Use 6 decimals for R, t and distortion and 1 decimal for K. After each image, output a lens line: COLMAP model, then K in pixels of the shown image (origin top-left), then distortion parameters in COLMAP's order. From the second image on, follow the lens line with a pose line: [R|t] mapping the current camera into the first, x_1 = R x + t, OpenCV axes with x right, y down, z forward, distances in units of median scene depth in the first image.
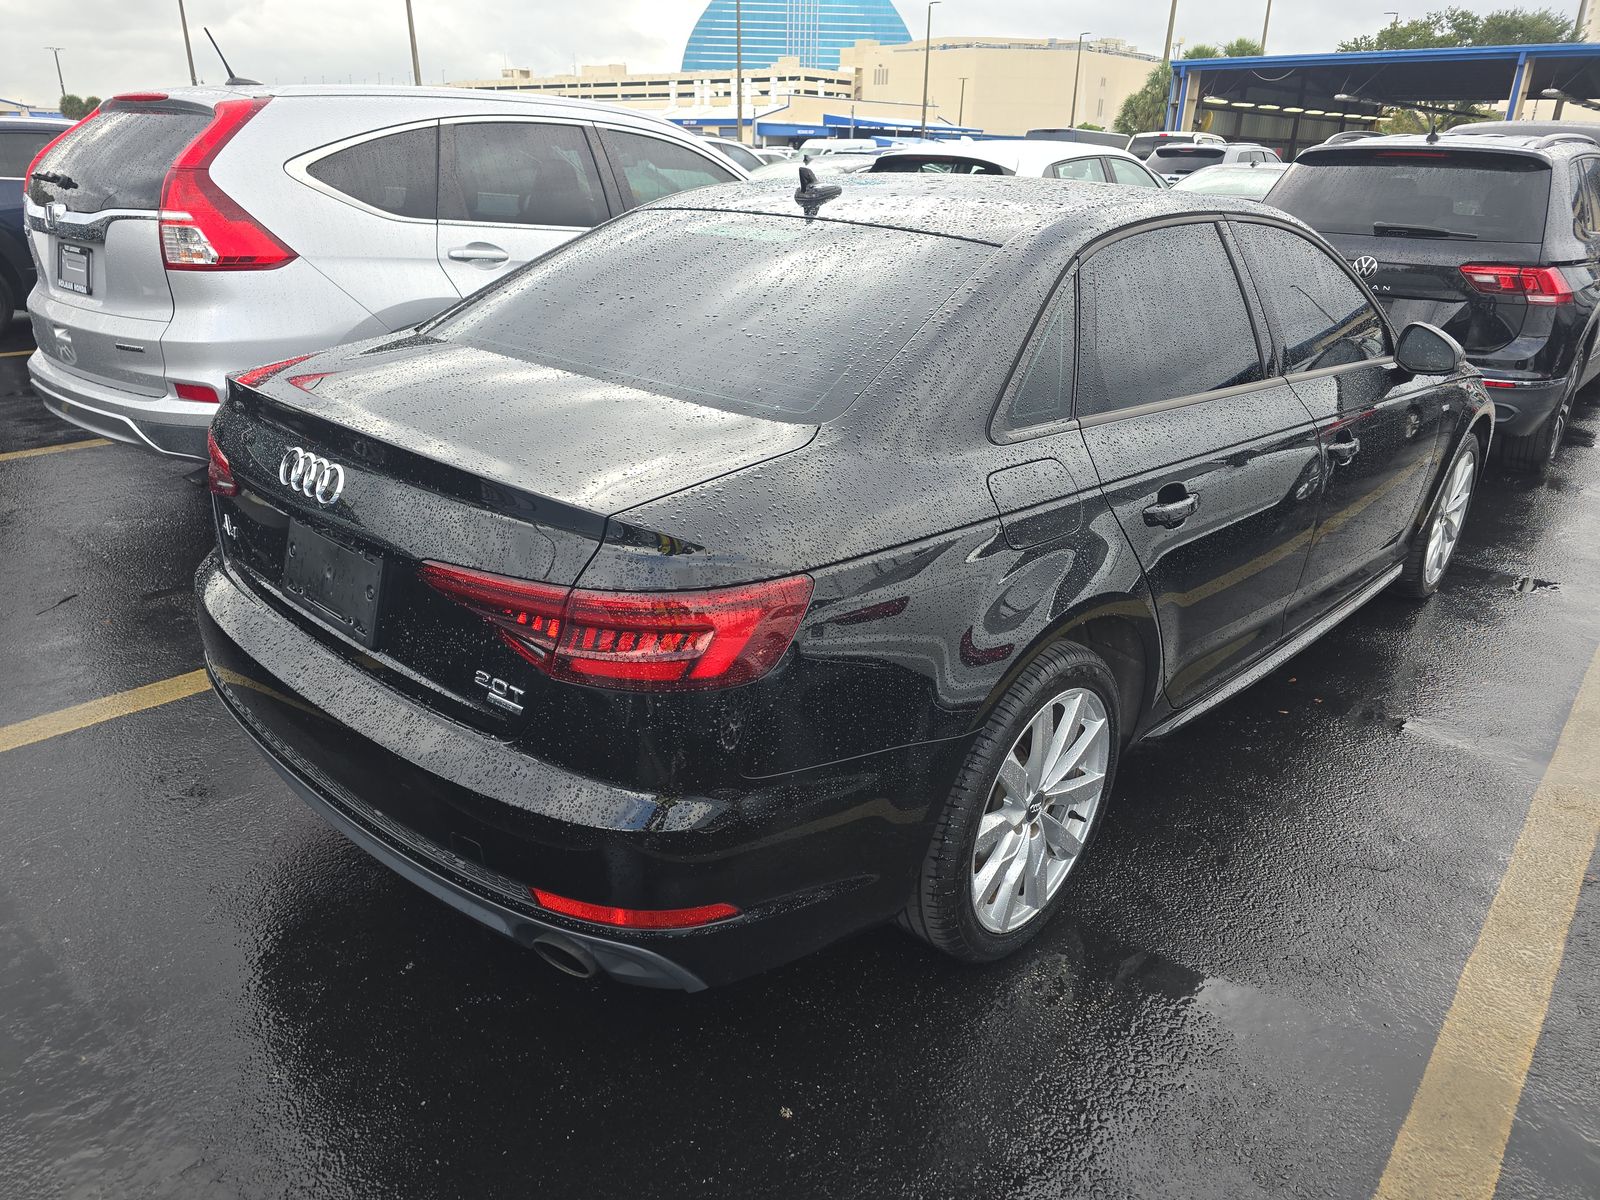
lens RADIAL K [[1094.1, 0, 794.8], [0, 1094.1, 601.6], [0, 0, 1]] dist [0.042656, -0.037991]
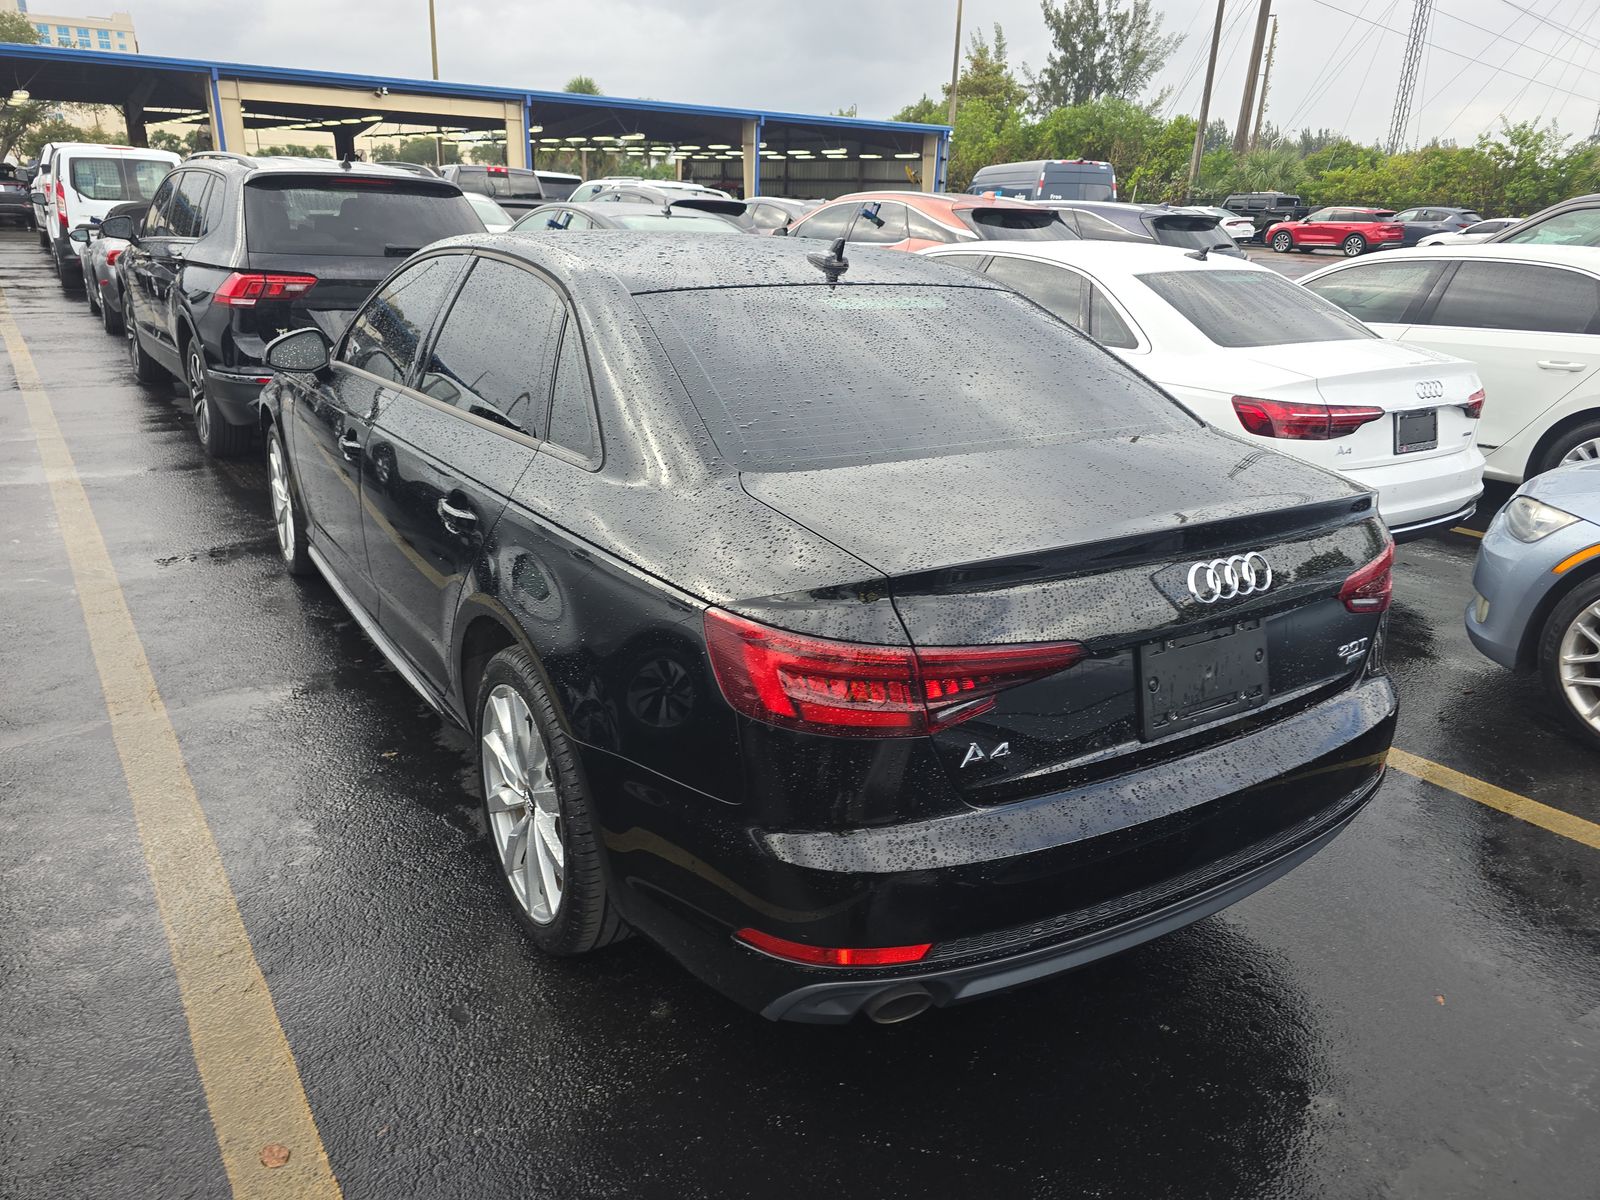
lens RADIAL K [[1095.6, 0, 800.0], [0, 1095.6, 600.0], [0, 0, 1]] dist [0.046319, -0.044593]
pose [[0.233556, -0.341600, 0.910363, -0.110615], [0.334884, 0.907236, 0.254511, -0.036739], [-0.912855, 0.245424, 0.326287, 0.078887]]
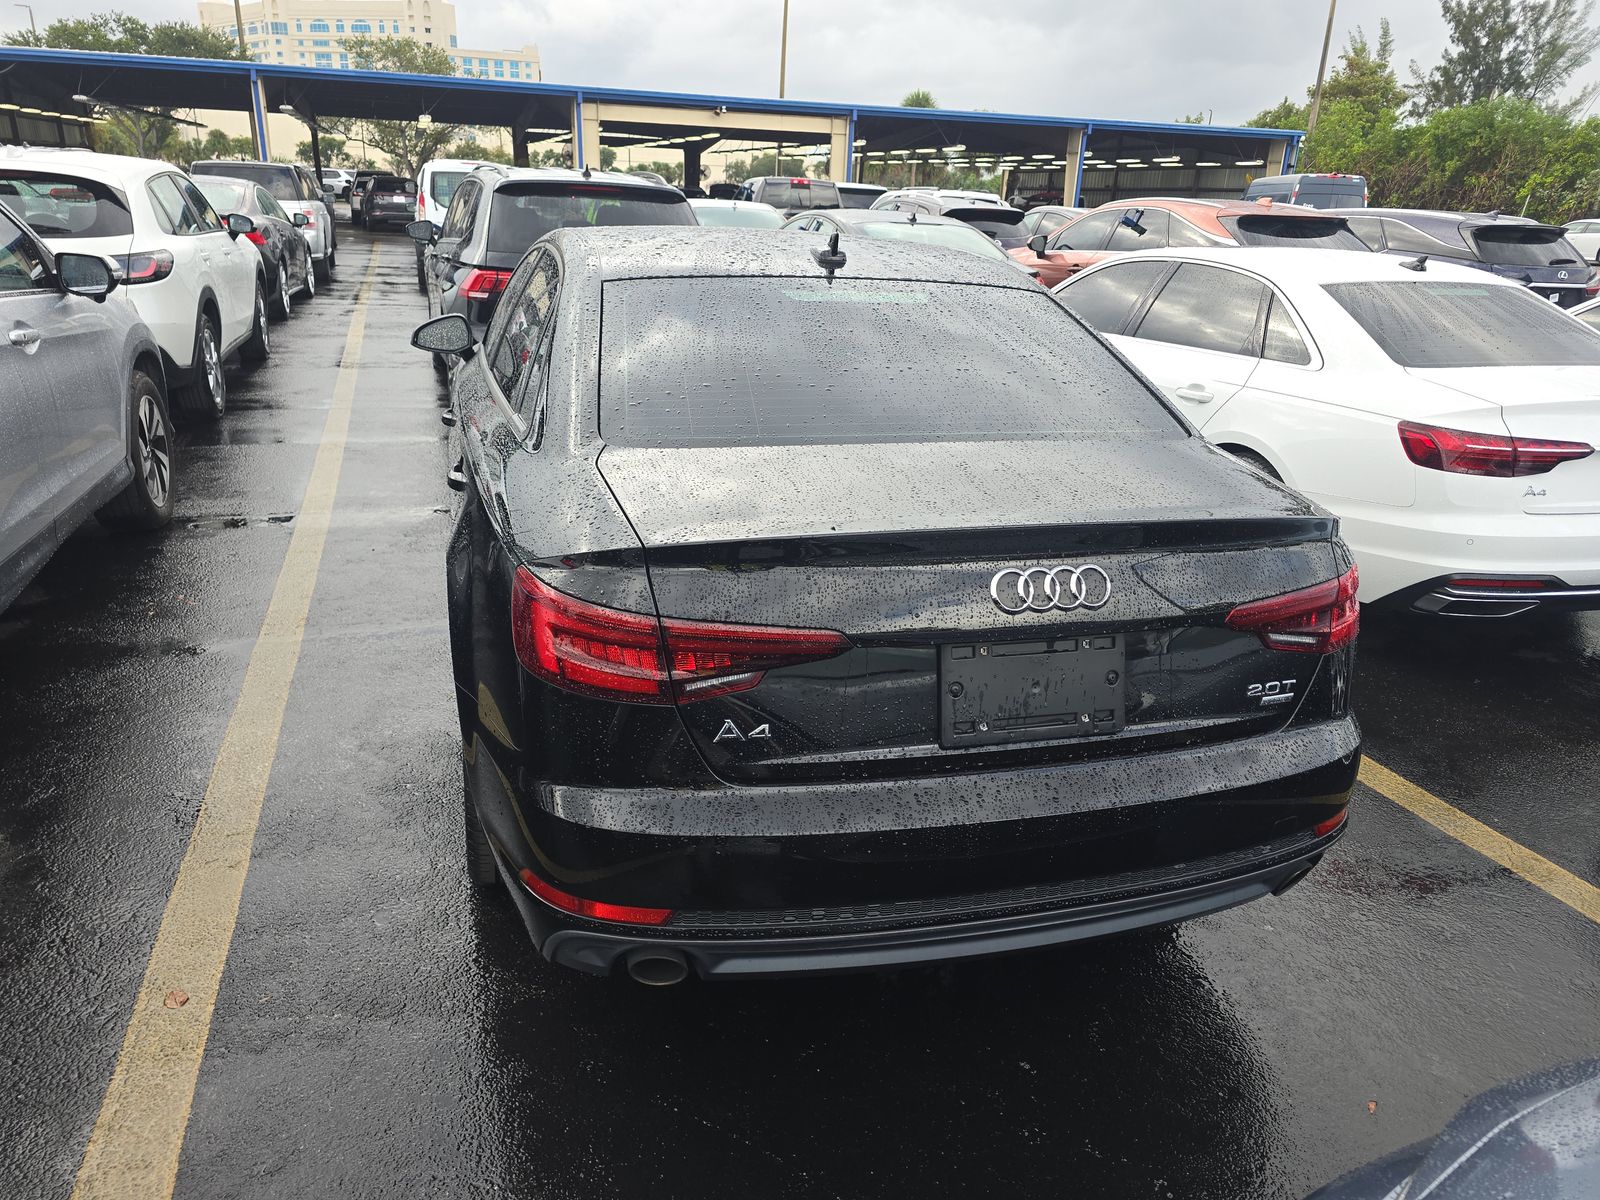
lens RADIAL K [[1094.1, 0, 794.8], [0, 1094.1, 601.6], [0, 0, 1]] dist [0.042656, -0.037991]
pose [[0.505581, -0.296921, 0.810078, -0.100315], [0.297465, 0.941336, 0.159380, -0.024241], [-0.809878, 0.160390, 0.564245, 0.049492]]
